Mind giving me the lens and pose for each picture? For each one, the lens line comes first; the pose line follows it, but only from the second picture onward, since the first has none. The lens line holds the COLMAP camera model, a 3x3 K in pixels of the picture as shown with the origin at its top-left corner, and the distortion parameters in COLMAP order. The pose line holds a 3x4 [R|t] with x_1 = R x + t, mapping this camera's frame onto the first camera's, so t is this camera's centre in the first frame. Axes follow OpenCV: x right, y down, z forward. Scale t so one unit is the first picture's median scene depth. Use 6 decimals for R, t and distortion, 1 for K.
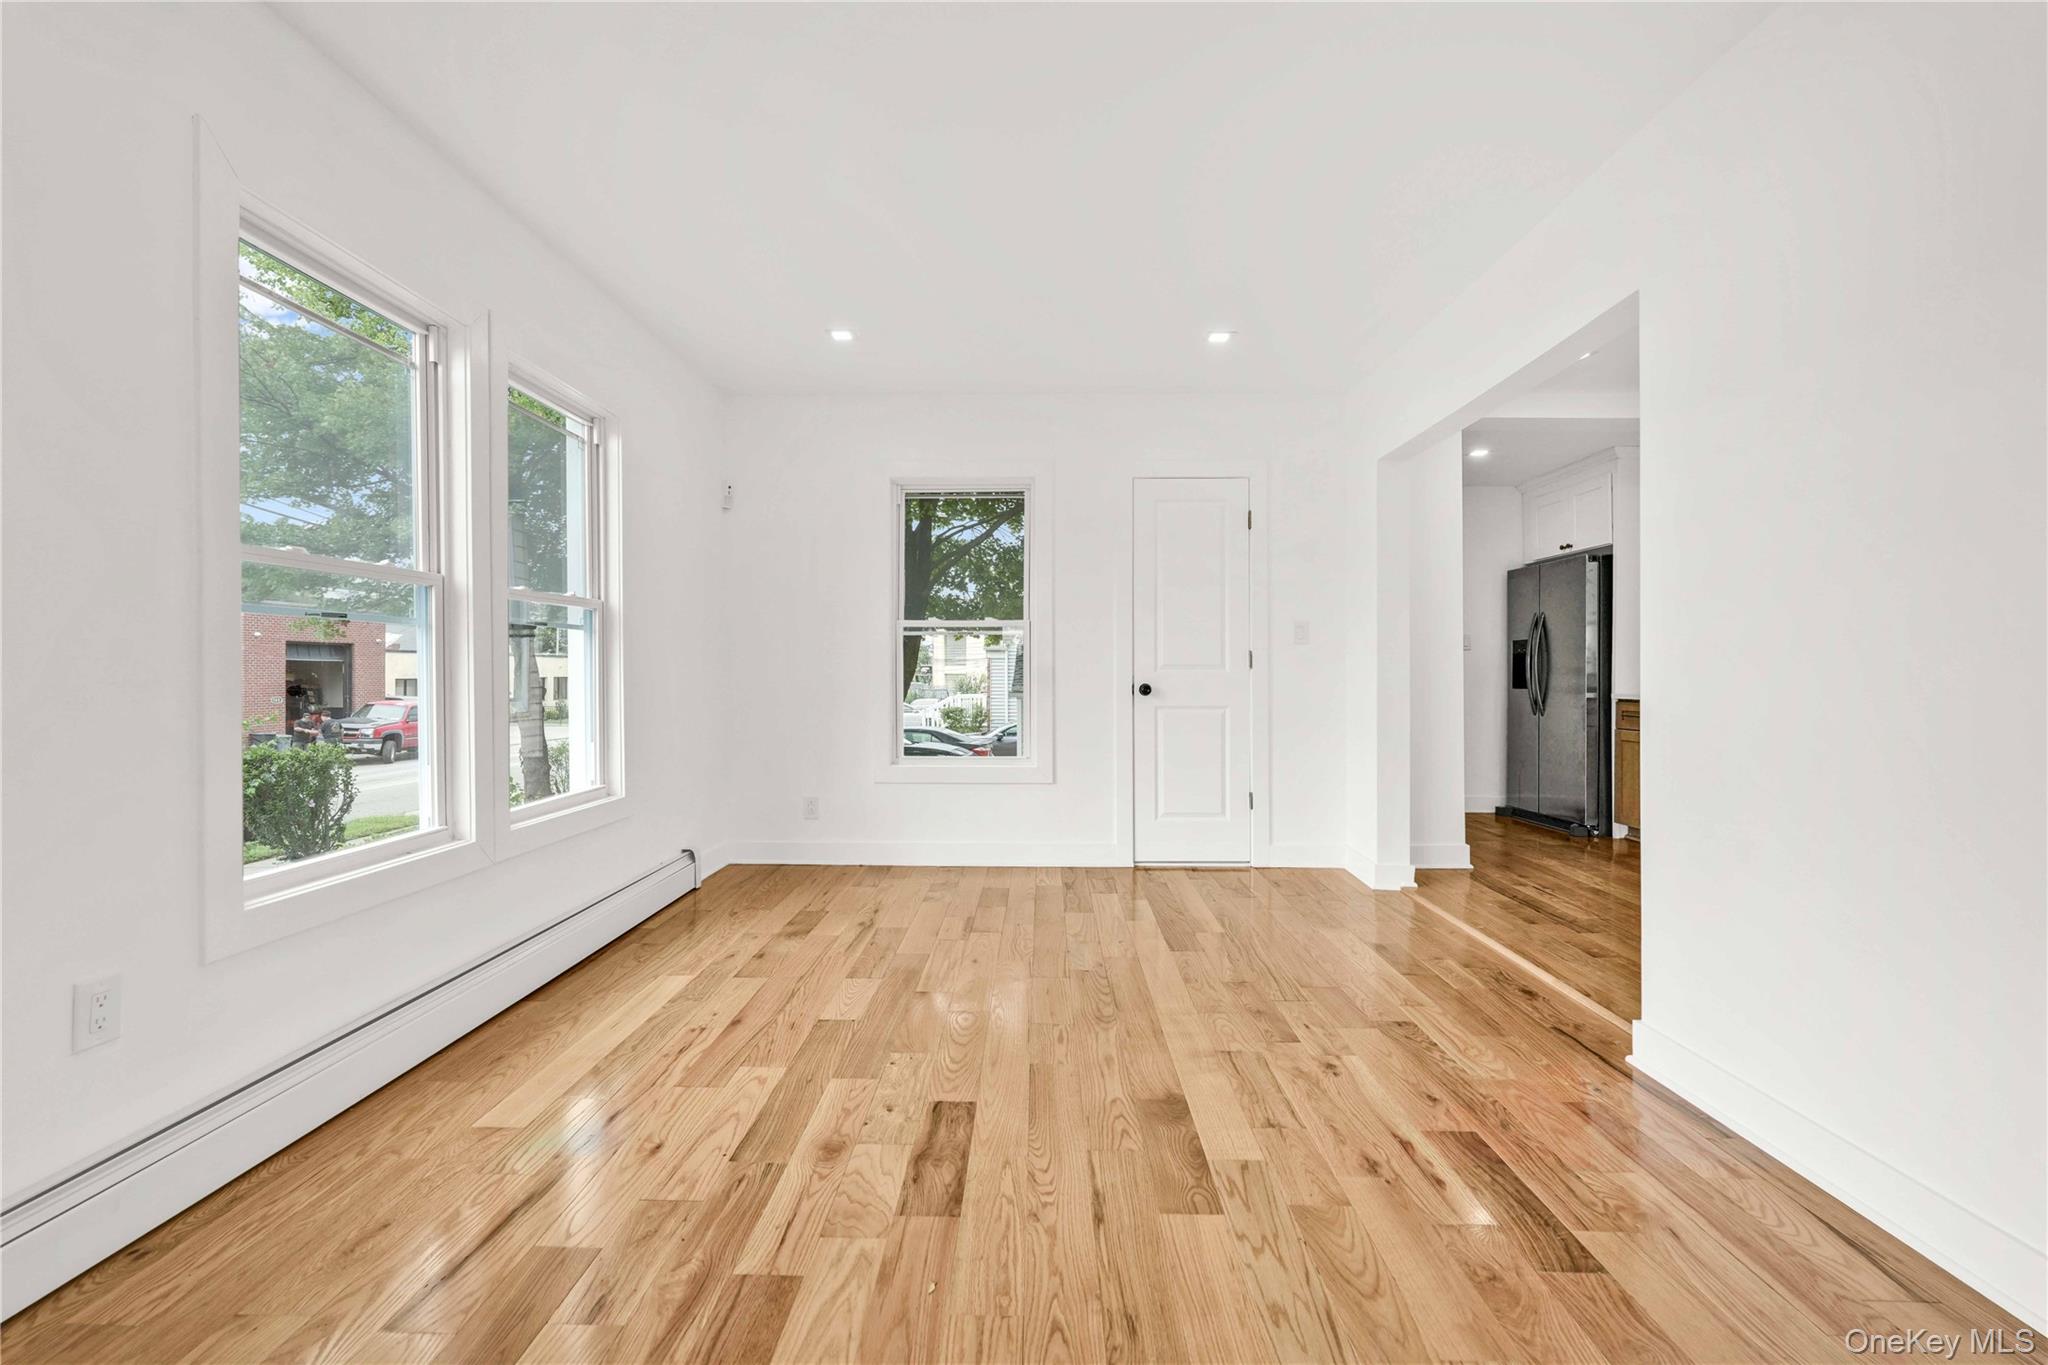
lens RADIAL K [[908.0, 0, 1052.6], [0, 908.0, 675.4], [0, 0, 1]] dist [-0.014948, 0.005846]
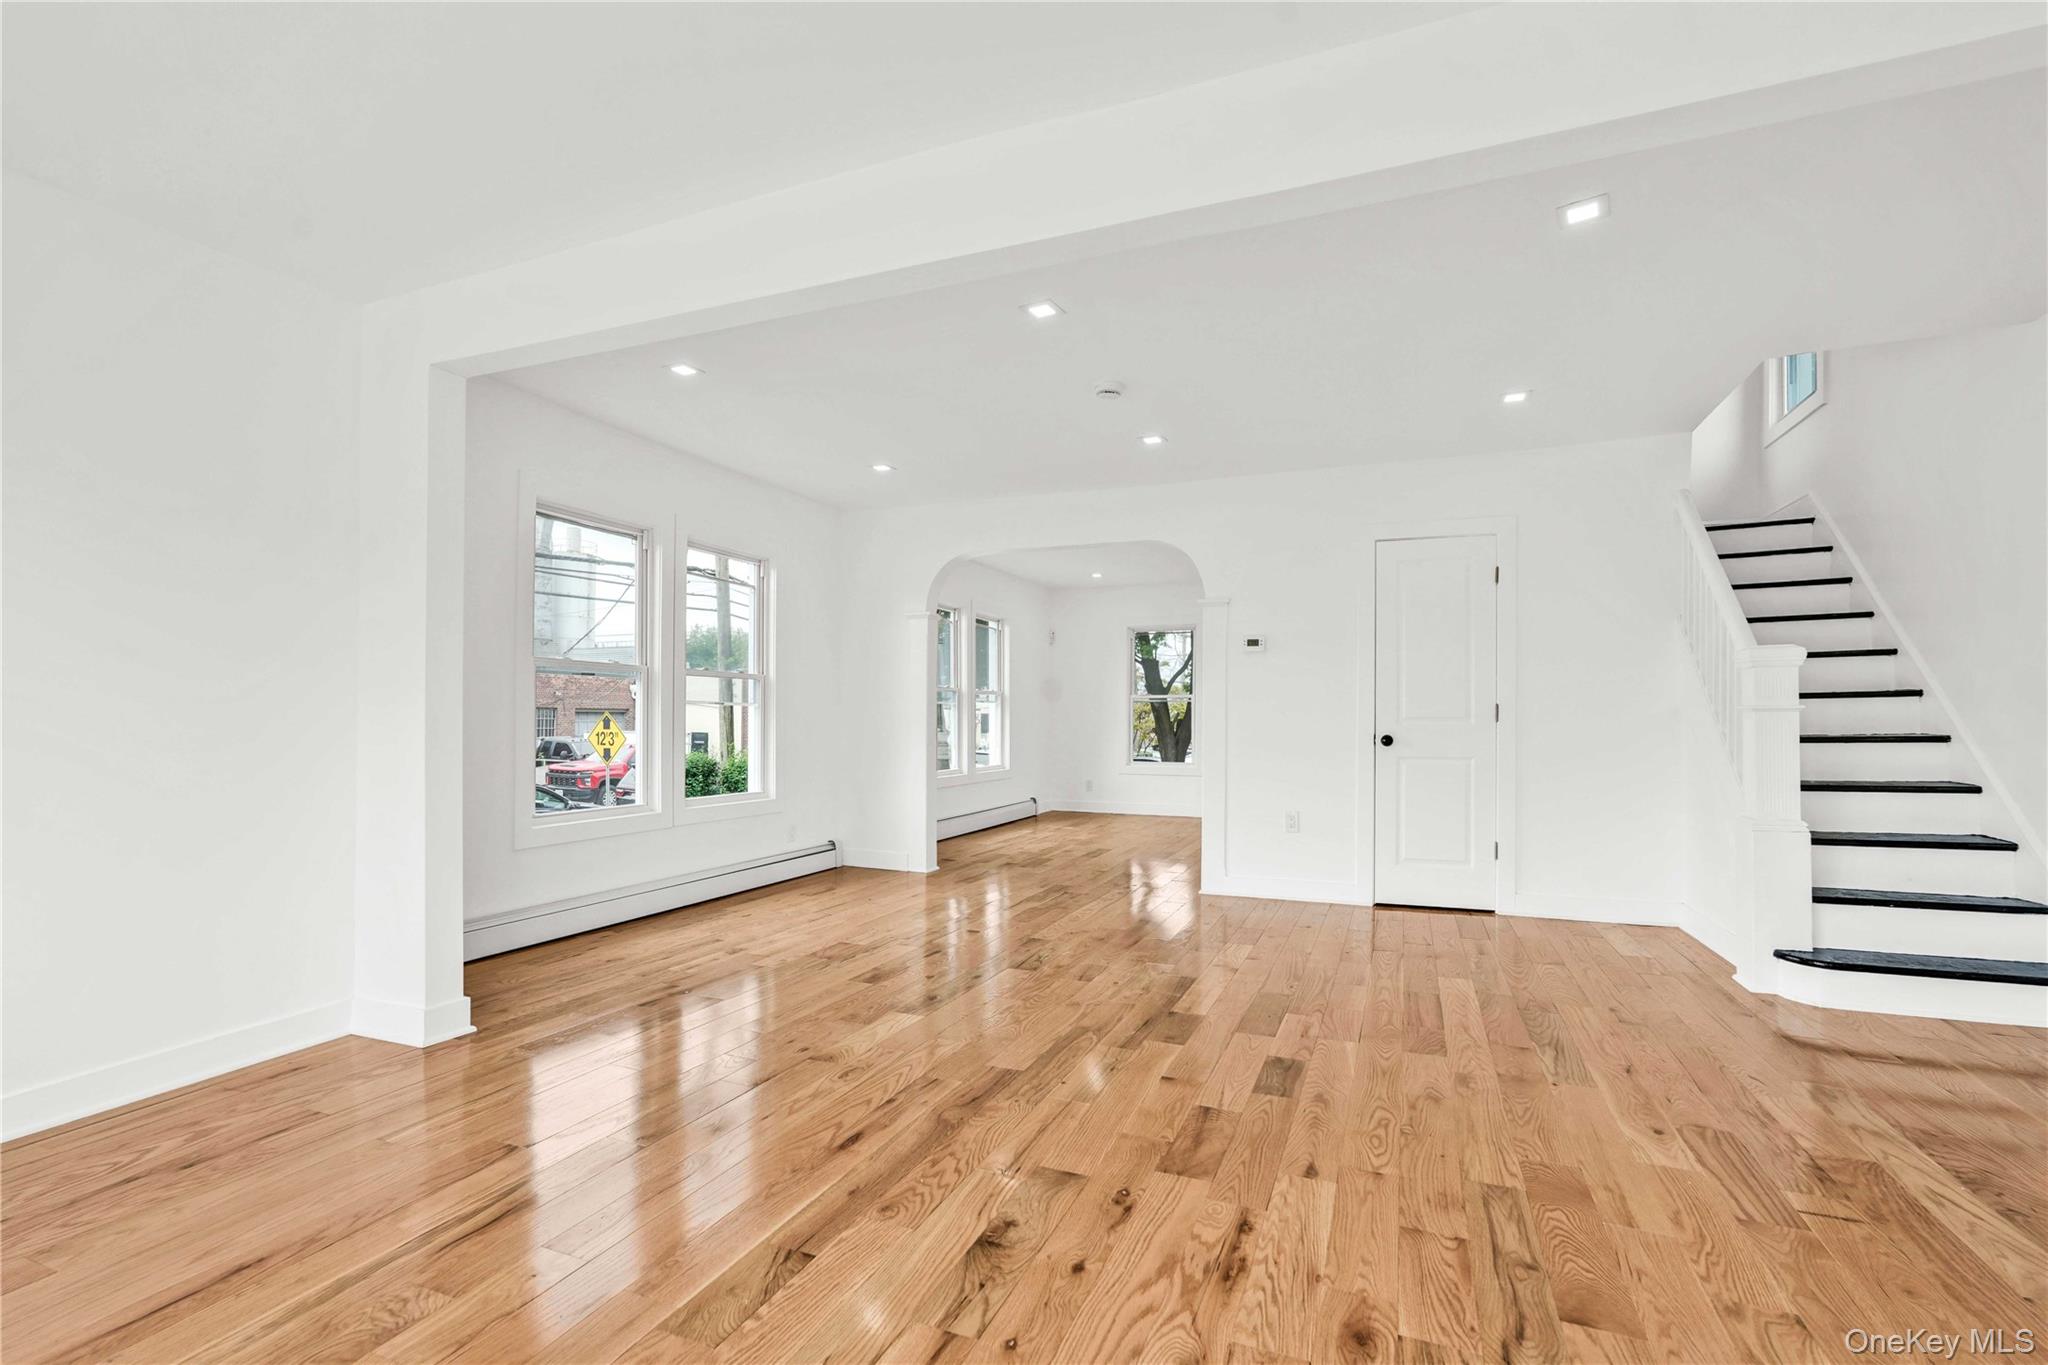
lens RADIAL K [[908.0, 0, 1046.3], [0, 908.0, 723.3], [0, 0, 1]] dist [-0.014948, 0.005846]
pose [[0.928148, 0.004789, -0.372181, 0.740707], [-0.006520, 0.999973, -0.003394, 0.019496], [0.372155, 0.005577, 0.928154, -1.719656]]
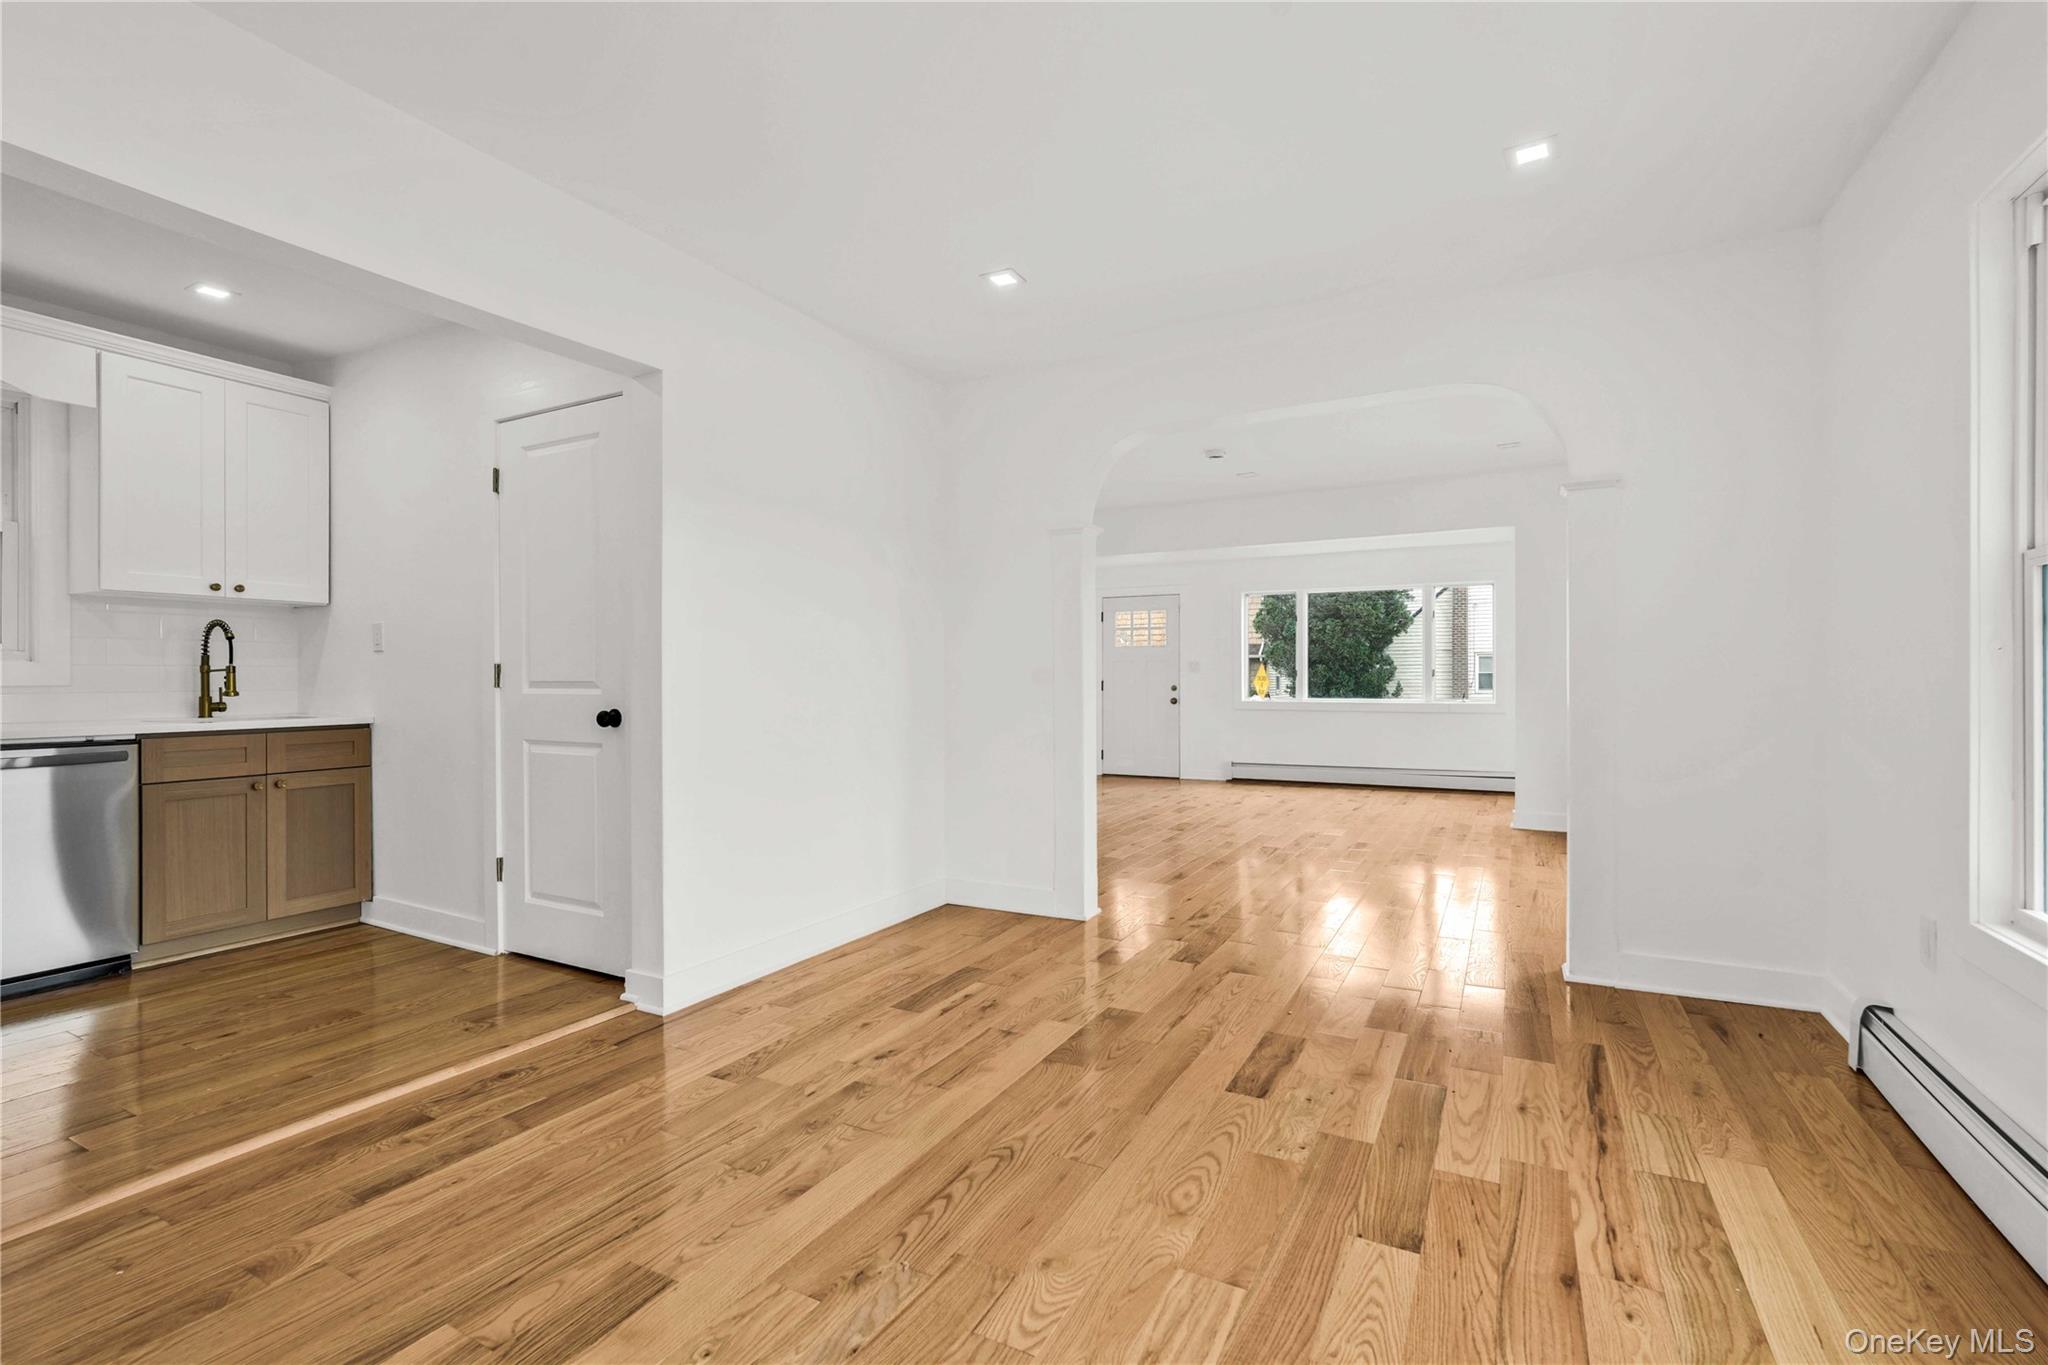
lens RADIAL K [[908.0, 0, 1009.1], [0, 908.0, 687.8], [0, 0, 1]] dist [-0.014948, 0.005846]
pose [[-0.866730, -0.001431, 0.498776, -0.317586], [0.006111, 0.999890, 0.013487, -0.014943], [-0.498740, 0.014738, -0.866626, 1.643165]]
